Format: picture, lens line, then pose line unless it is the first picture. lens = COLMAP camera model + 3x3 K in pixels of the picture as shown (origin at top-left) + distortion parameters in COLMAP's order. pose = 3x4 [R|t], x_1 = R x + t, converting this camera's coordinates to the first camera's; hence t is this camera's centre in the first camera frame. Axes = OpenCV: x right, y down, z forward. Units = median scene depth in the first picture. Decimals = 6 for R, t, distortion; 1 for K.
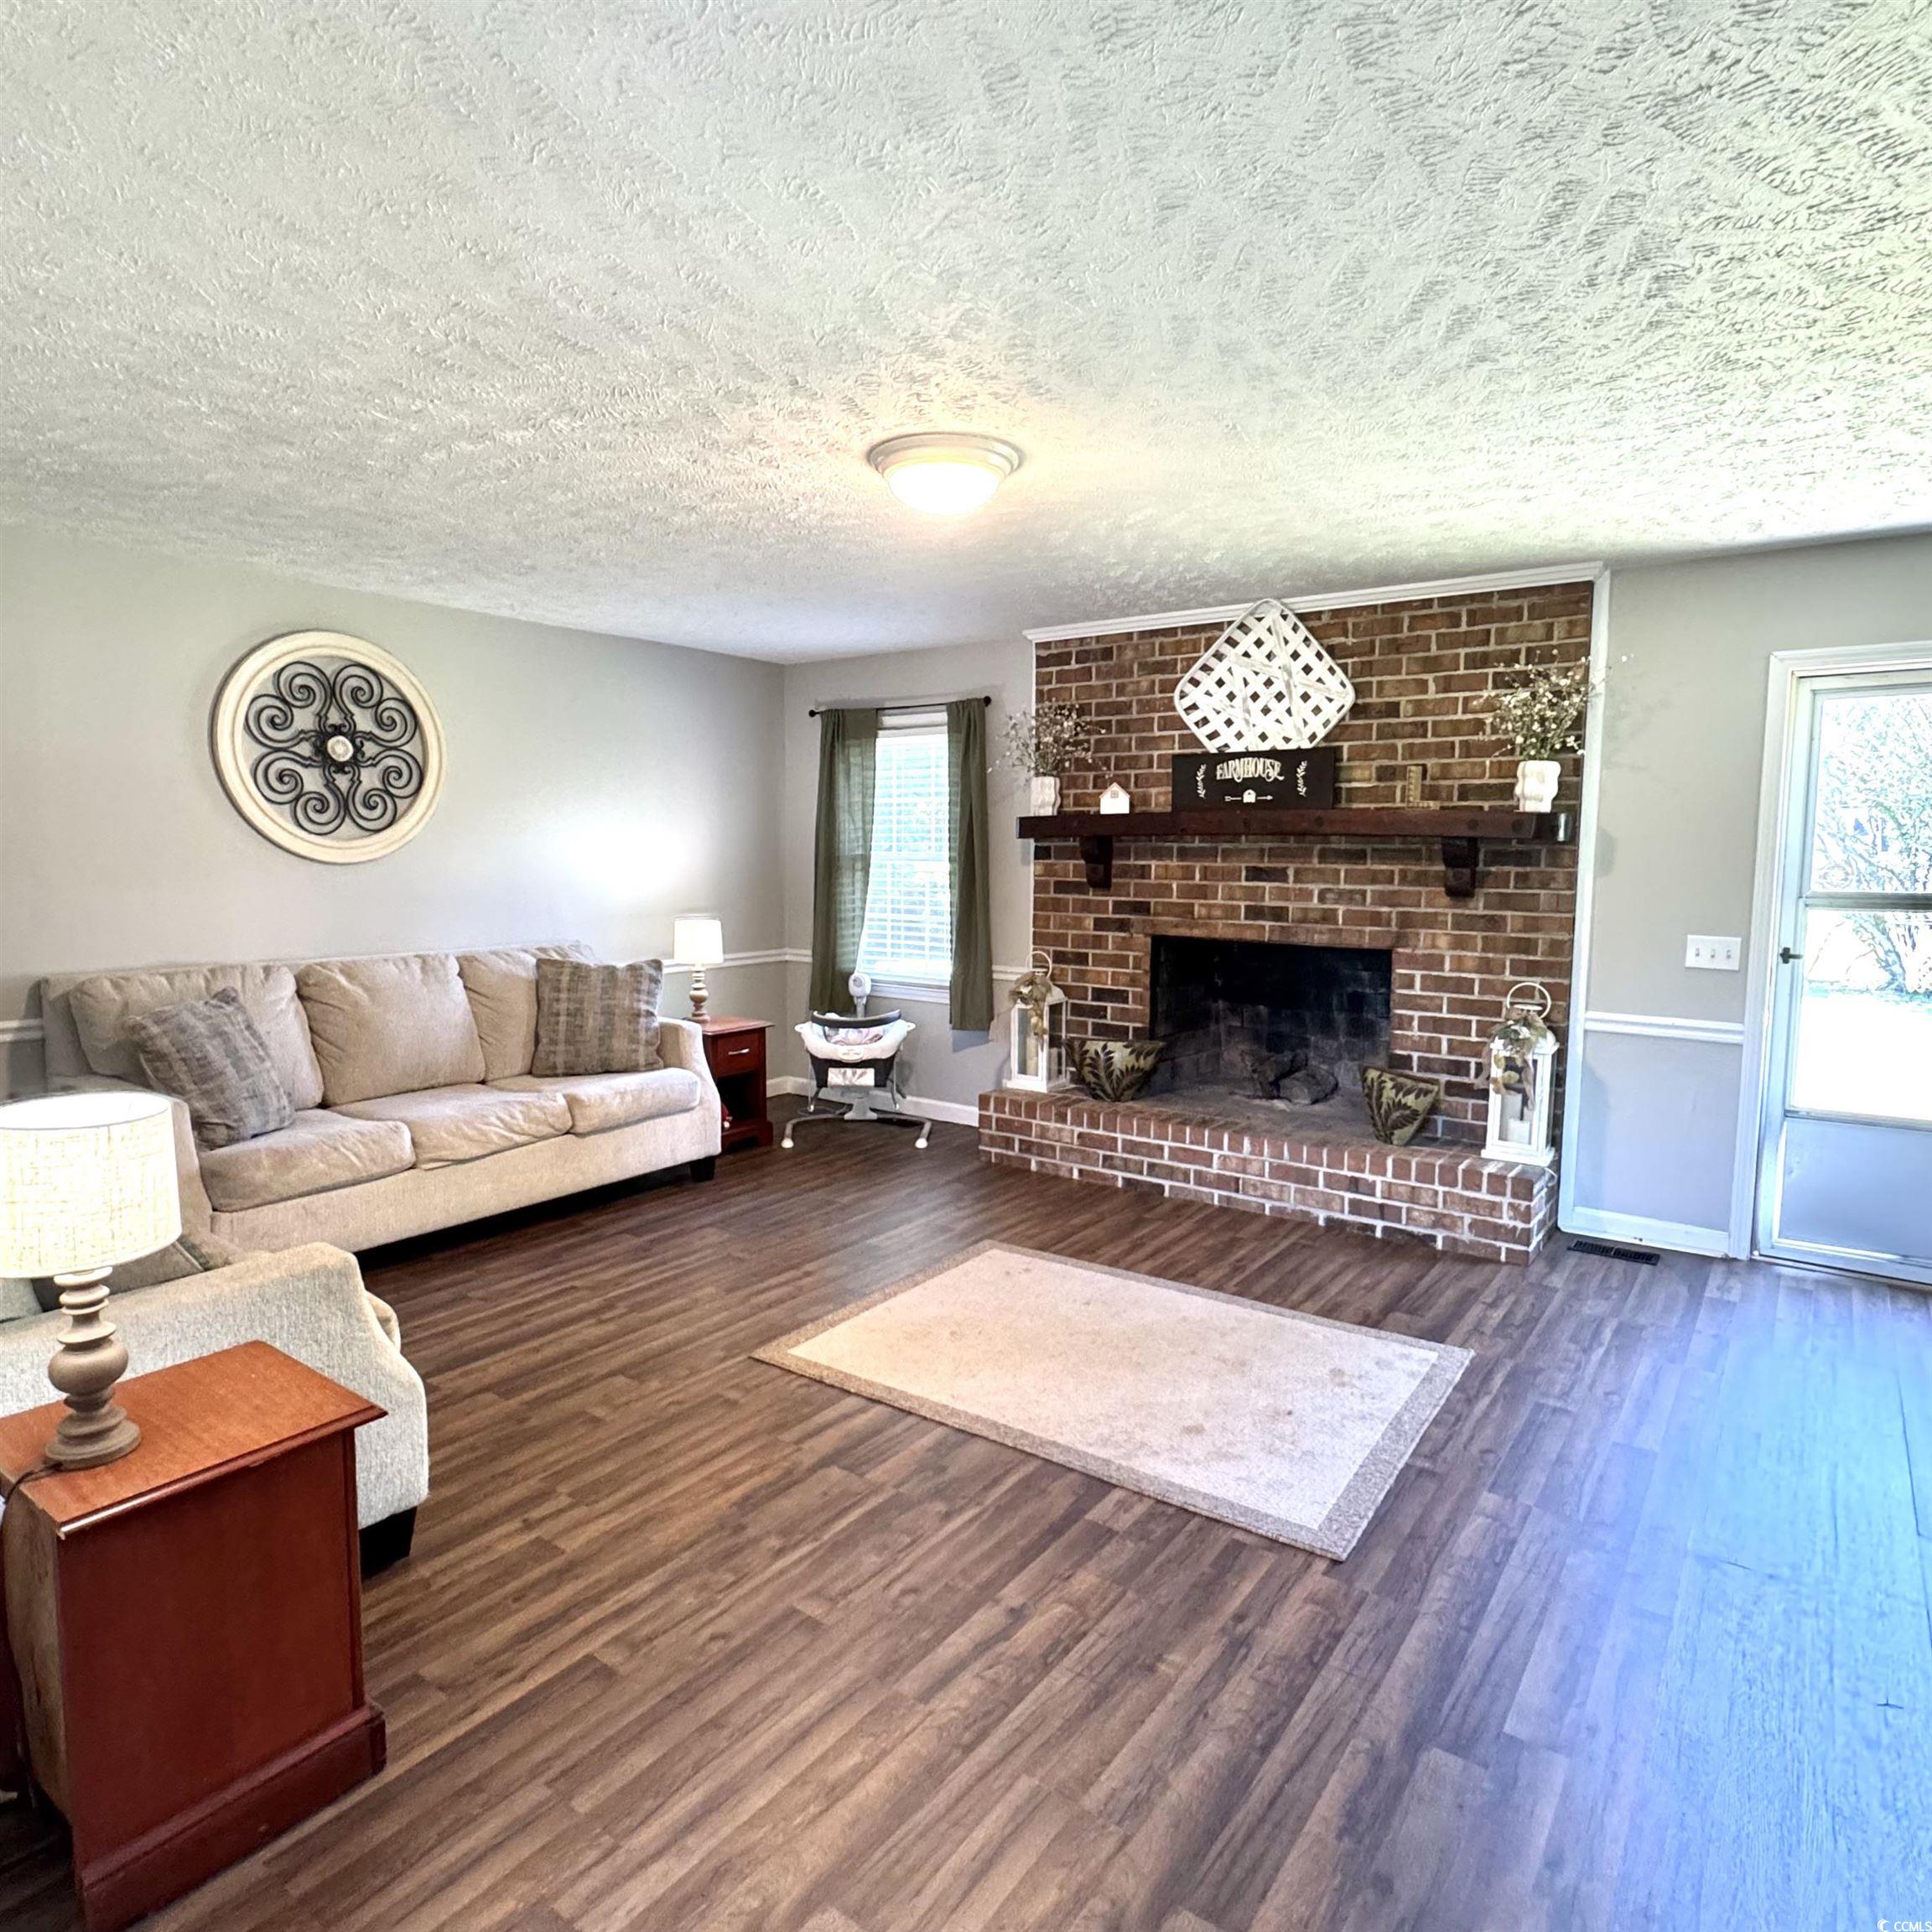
lens RADIAL K [[1186.0, 0, 966.0], [0, 1186.0, 966.0], [0, 0, 1]] dist [-0.004189, 0.001832]
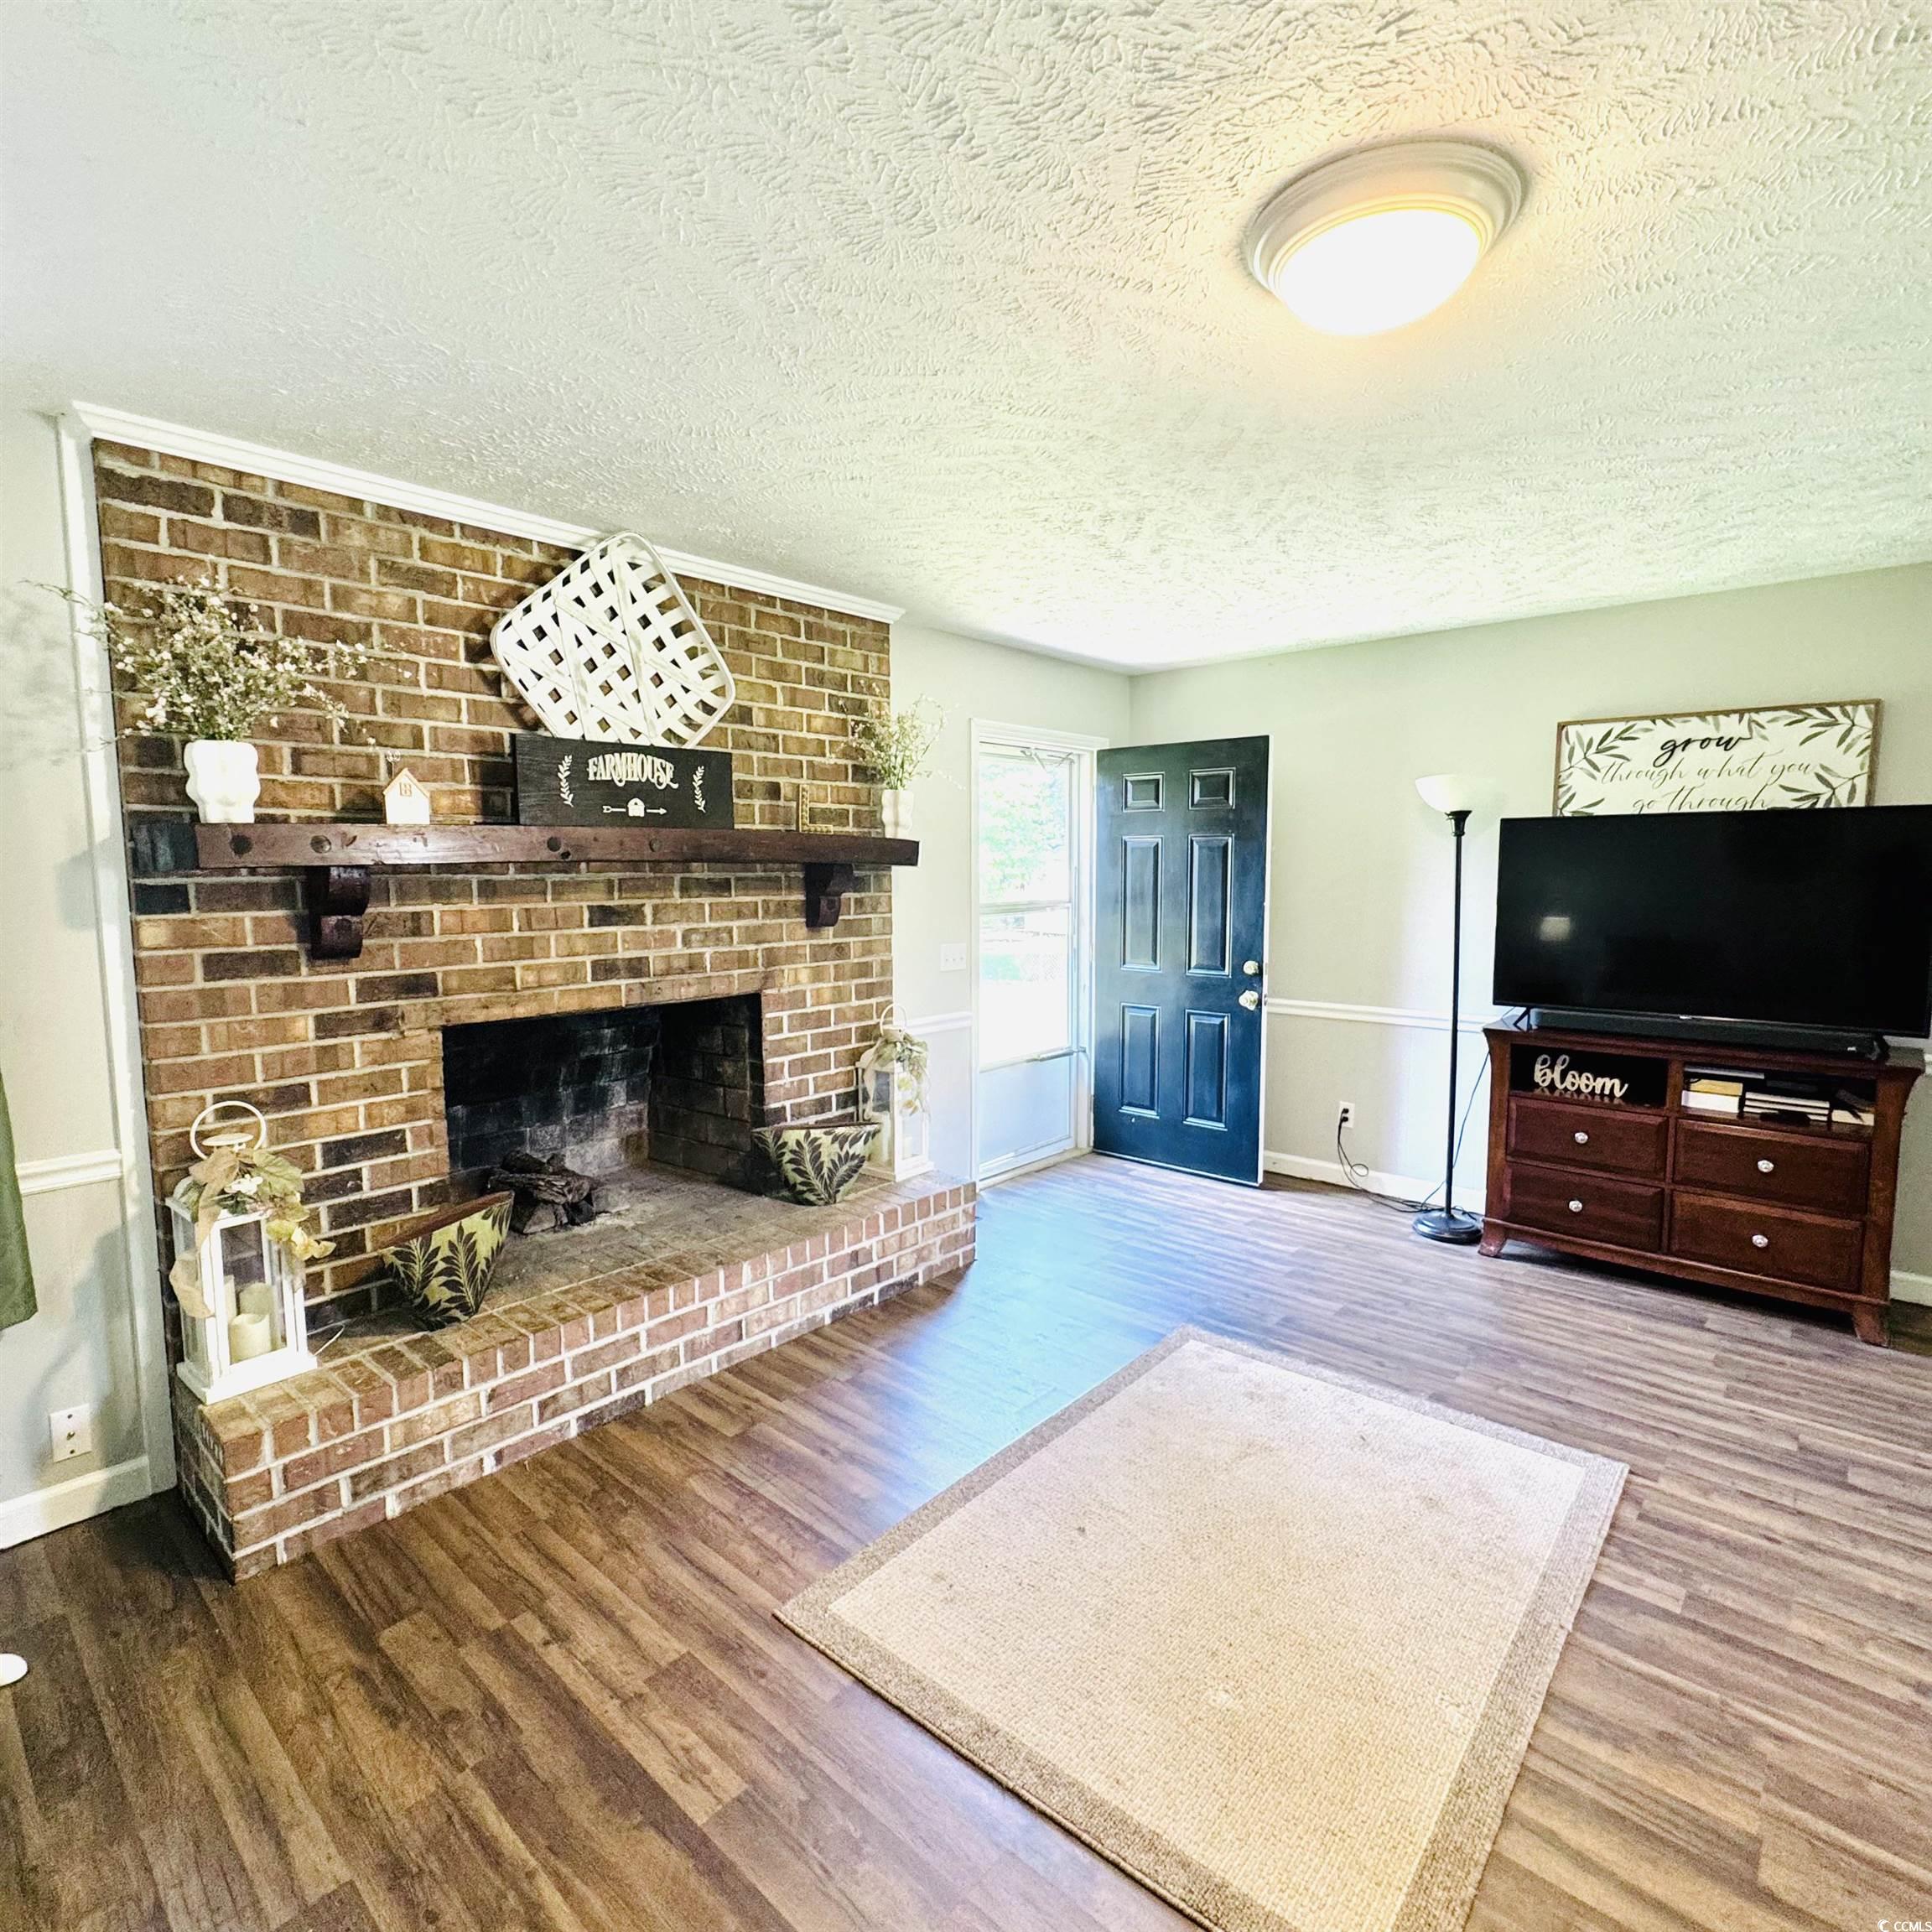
lens RADIAL K [[1032.0, 0, 966.0], [0, 1032.0, 966.0], [0, 0, 1]] dist [-0.002403, 0.000326]
pose [[0.101973, -0.103742, 0.989363, -0.362339], [0.104955, 0.990119, 0.093004, -0.084977], [-0.989235, 0.094355, 0.111853, 0.737290]]
